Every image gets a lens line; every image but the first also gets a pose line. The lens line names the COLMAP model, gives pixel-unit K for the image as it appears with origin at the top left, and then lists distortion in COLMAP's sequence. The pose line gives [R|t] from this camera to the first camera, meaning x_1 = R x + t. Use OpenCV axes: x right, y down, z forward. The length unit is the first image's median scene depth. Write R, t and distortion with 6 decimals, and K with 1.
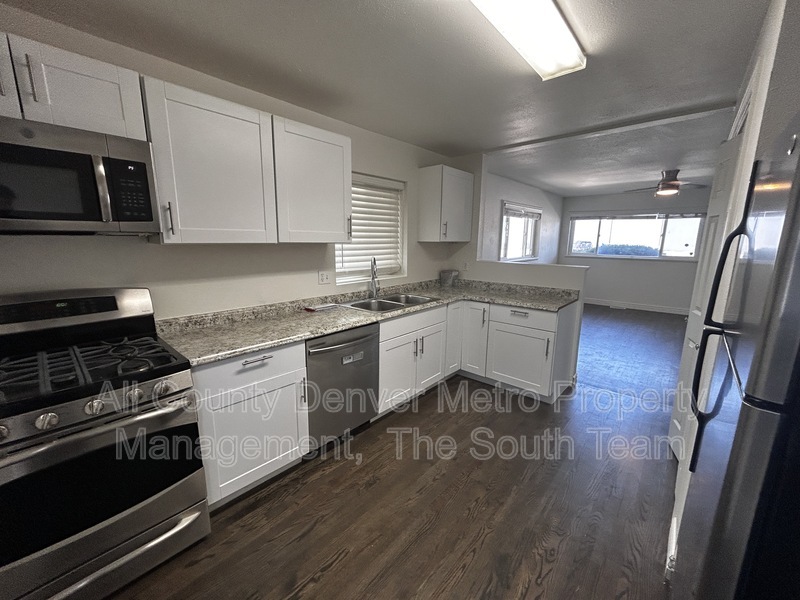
lens RADIAL K [[323.7, 0, 400.0], [0, 323.7, 300.0], [0, 0, 1]] dist [-0.000398, -0.000050]
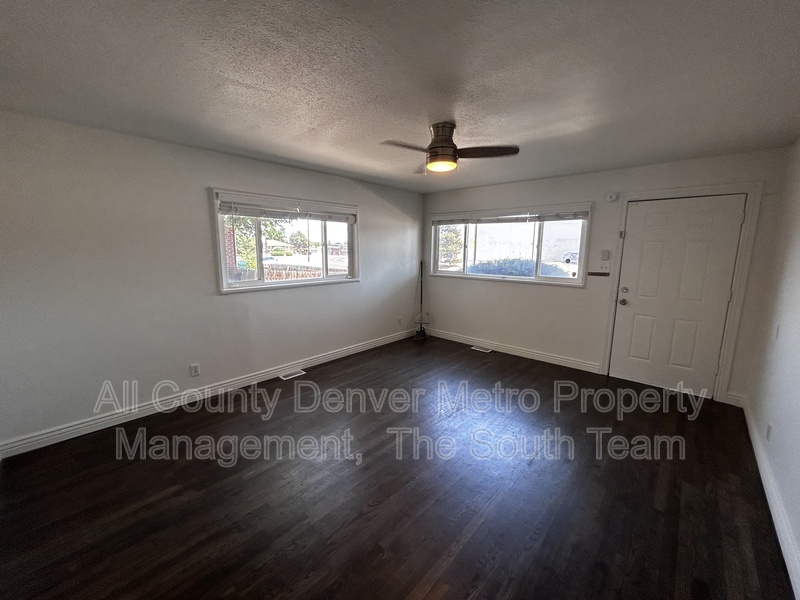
lens RADIAL K [[323.7, 0, 400.0], [0, 323.7, 300.0], [0, 0, 1]] dist [-0.000398, -0.000050]
pose [[0.999977, 0.000870, -0.006669, 0.511455], [-0.001078, 0.999511, -0.031243, -0.065149], [0.006639, 0.031250, 0.999490, 0.321604]]
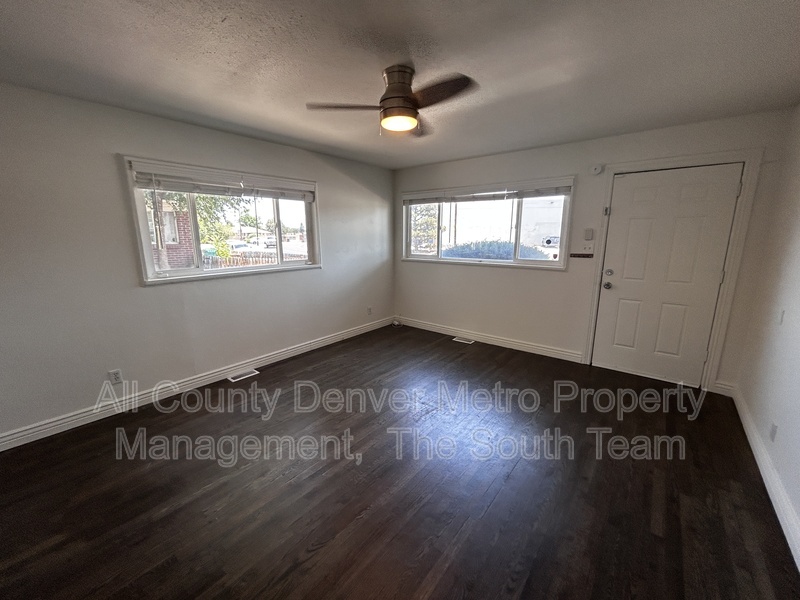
lens RADIAL K [[323.7, 0, 400.0], [0, 323.7, 300.0], [0, 0, 1]] dist [-0.000398, -0.000050]
pose [[0.998700, -0.020021, 0.046871, 0.539376], [0.019492, 0.999742, 0.011702, -0.069209], [-0.047093, -0.010773, 0.998832, 0.384032]]
